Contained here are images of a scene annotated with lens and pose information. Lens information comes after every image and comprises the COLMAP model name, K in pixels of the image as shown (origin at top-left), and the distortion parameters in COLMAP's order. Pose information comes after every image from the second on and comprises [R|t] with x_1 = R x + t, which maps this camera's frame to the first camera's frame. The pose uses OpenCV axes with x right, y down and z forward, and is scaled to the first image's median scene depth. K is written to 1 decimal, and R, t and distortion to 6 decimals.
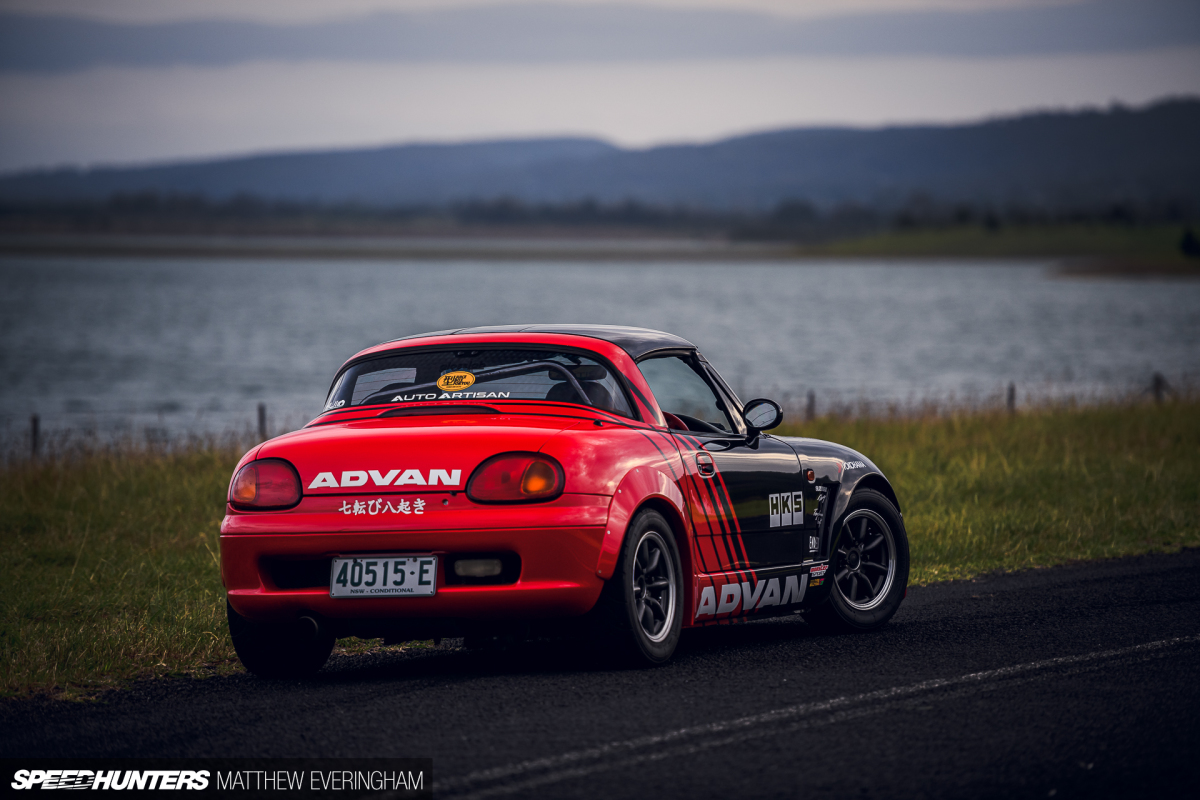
lens RADIAL K [[6039.1, 0, 634.7], [0, 6039.1, 384.6], [0, 0, 1]] dist [2.680044, 0.000000]
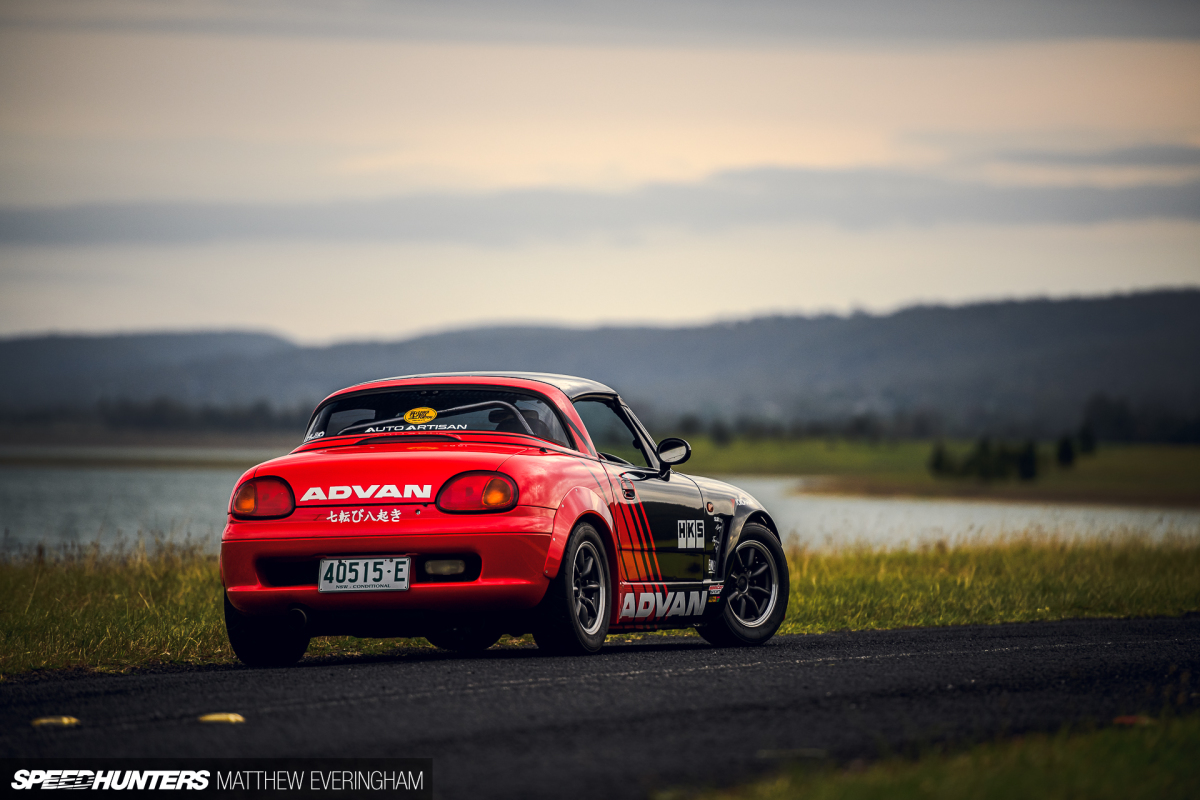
lens RADIAL K [[7252.4, 0, 574.1], [0, 7252.4, 448.4], [0, 0, 1]] dist [3.817149, 0.000000]
pose [[0.998988, 0.012973, 0.043066, -0.061341], [-0.011705, 0.999494, -0.029568, 0.048074], [-0.043427, 0.029034, 0.998635, -0.425560]]
